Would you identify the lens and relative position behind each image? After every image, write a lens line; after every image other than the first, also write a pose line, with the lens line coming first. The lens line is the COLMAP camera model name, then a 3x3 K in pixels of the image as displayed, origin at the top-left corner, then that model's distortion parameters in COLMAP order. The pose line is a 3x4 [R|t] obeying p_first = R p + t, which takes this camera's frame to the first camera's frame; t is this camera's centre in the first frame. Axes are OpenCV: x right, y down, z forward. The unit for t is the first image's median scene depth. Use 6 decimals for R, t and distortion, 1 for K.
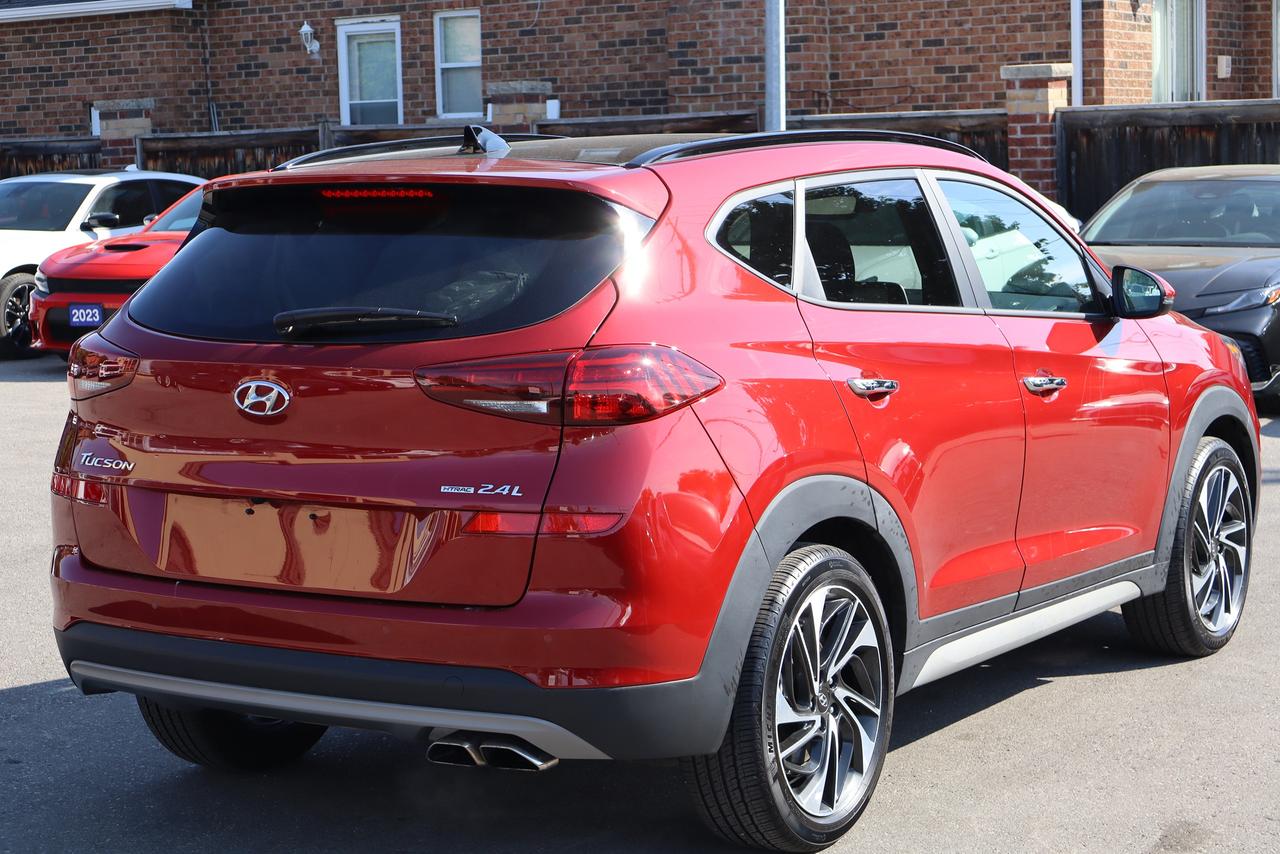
lens RADIAL K [[2704.9, 0, 640.0], [0, 2704.9, 427.0], [0, 0, 1]] dist [0.047449, 0.121050]
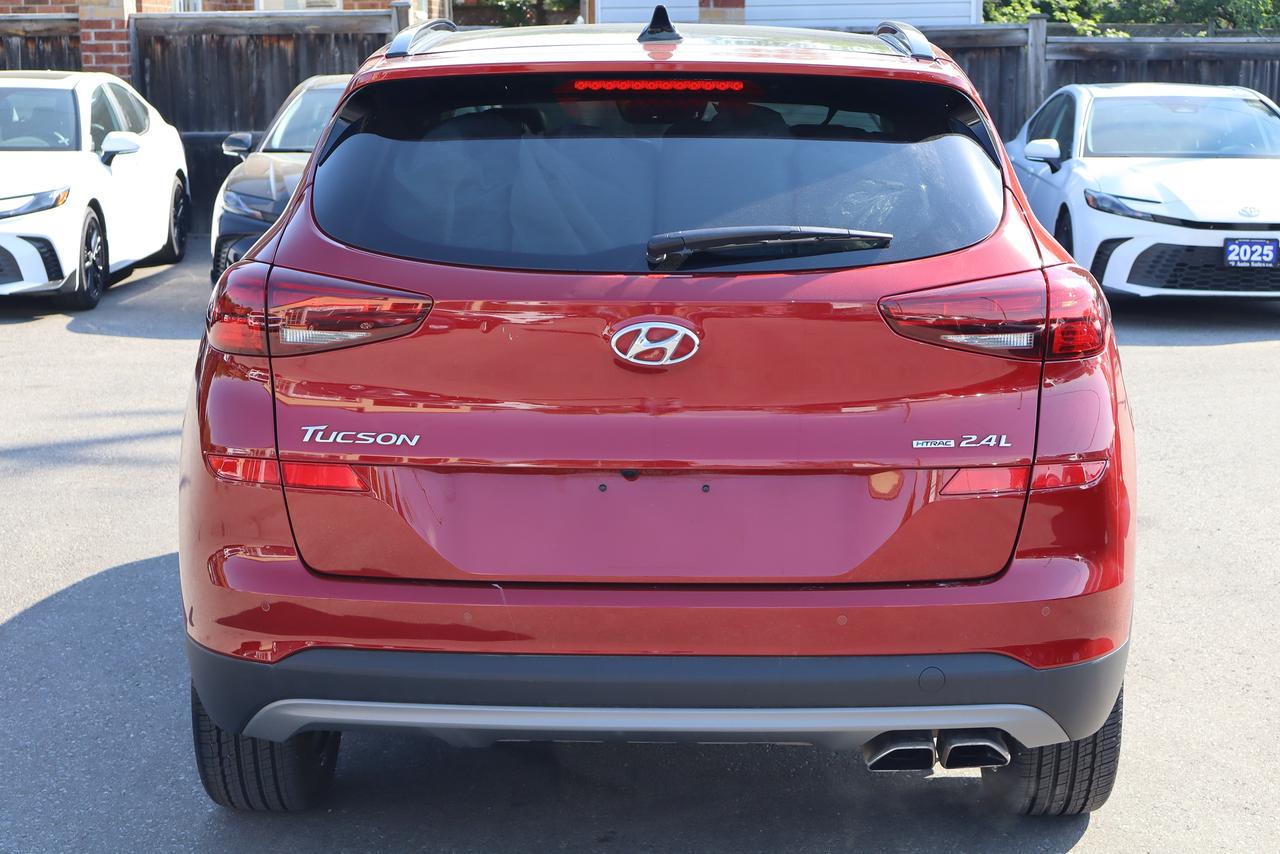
lens RADIAL K [[2476.9, 0, 640.0], [0, 2476.9, 427.0], [0, 0, 1]] dist [0.050229, -0.181036]
pose [[0.858293, -0.062675, 0.509319, -0.459685], [0.041032, 0.997718, 0.053629, -0.022797], [-0.511517, -0.025131, 0.858905, 0.343003]]
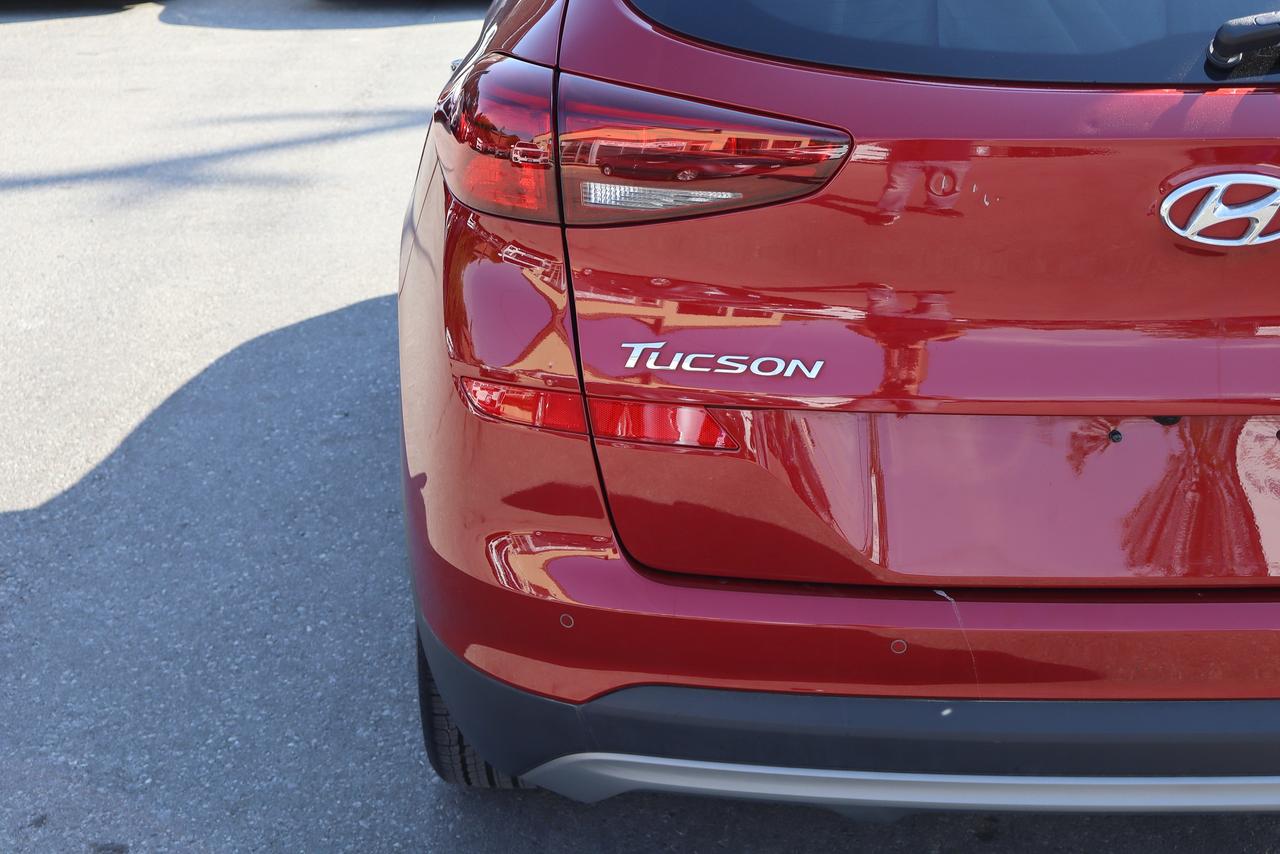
lens RADIAL K [[2026.5, 0, 640.0], [0, 2026.5, 427.0], [0, 0, 1]] dist [0.006368, 0.101405]
pose [[0.852687, -0.169886, 0.494028, -0.363673], [0.057837, 0.970534, 0.233920, -0.055630], [-0.519211, -0.170888, 0.837387, 0.677505]]
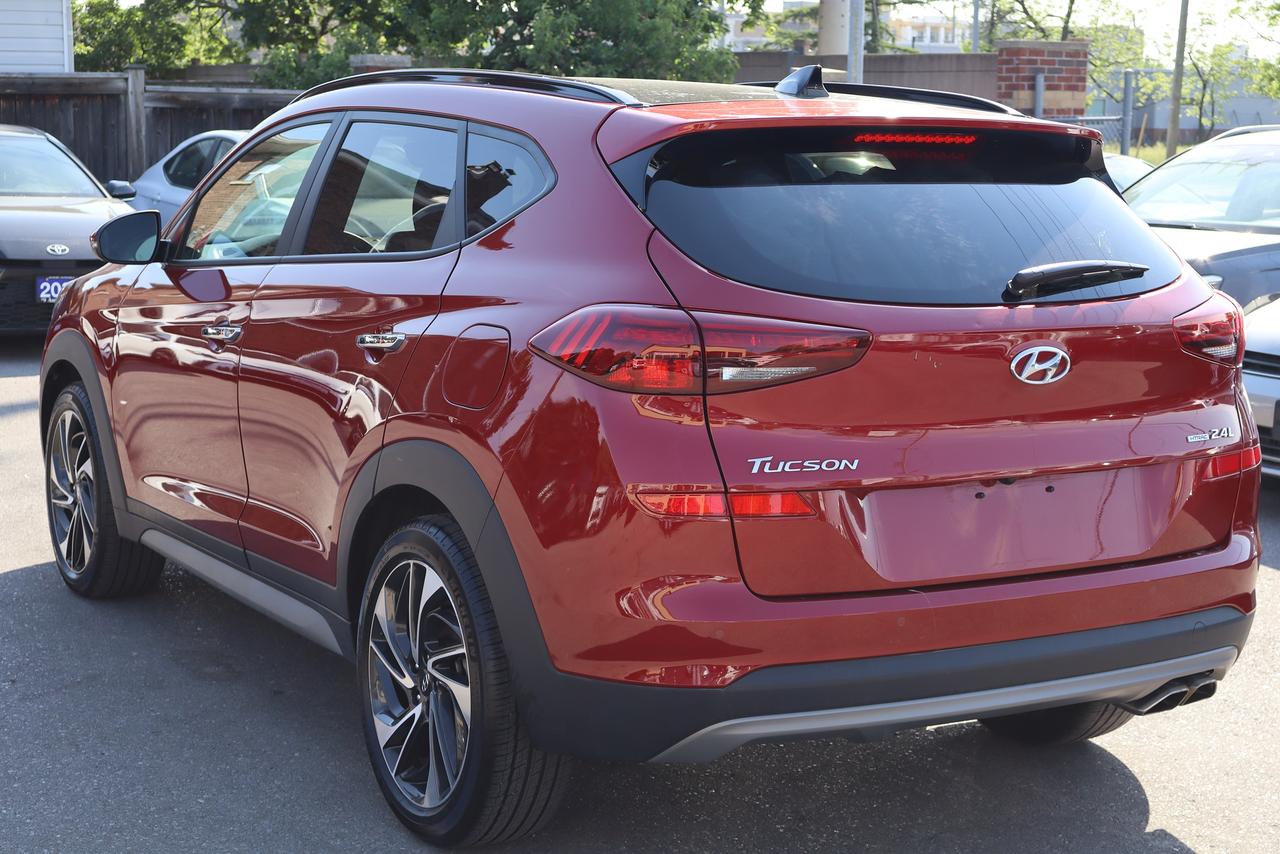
lens RADIAL K [[2364.0, 0, 640.0], [0, 2364.0, 427.0], [0, 0, 1]] dist [-0.024645, -0.063585]
pose [[0.441351, -0.097333, 0.892040, -0.808748], [0.068962, 0.994839, 0.074430, -0.051975], [-0.894681, 0.028667, 0.445786, 0.690574]]
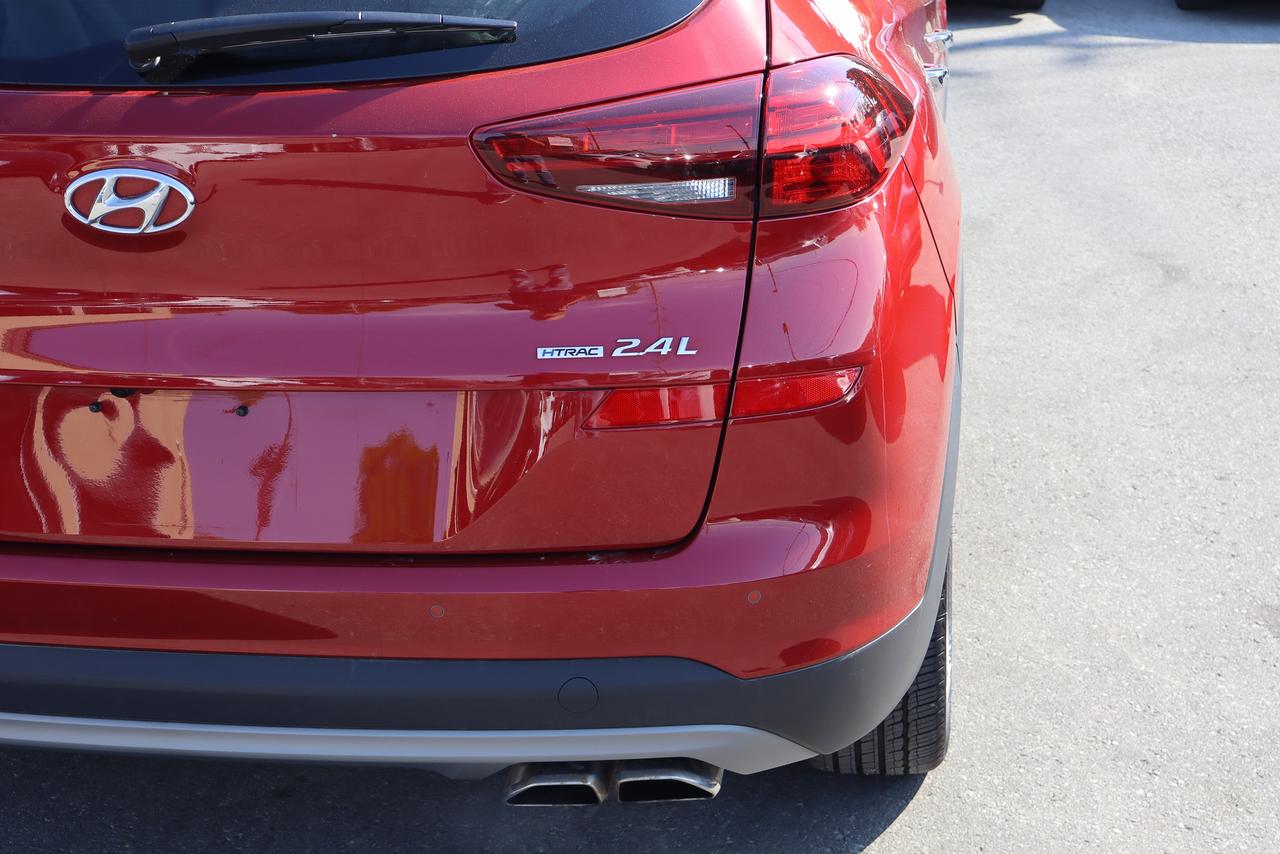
lens RADIAL K [[2026.5, 0, 640.0], [0, 2026.5, 427.0], [0, 0, 1]] dist [0.006368, 0.101405]
pose [[0.916099, -0.132027, 0.378591, -0.181466], [0.050011, 0.974483, 0.218821, -0.043262], [-0.397821, -0.181528, 0.899325, 0.546098]]
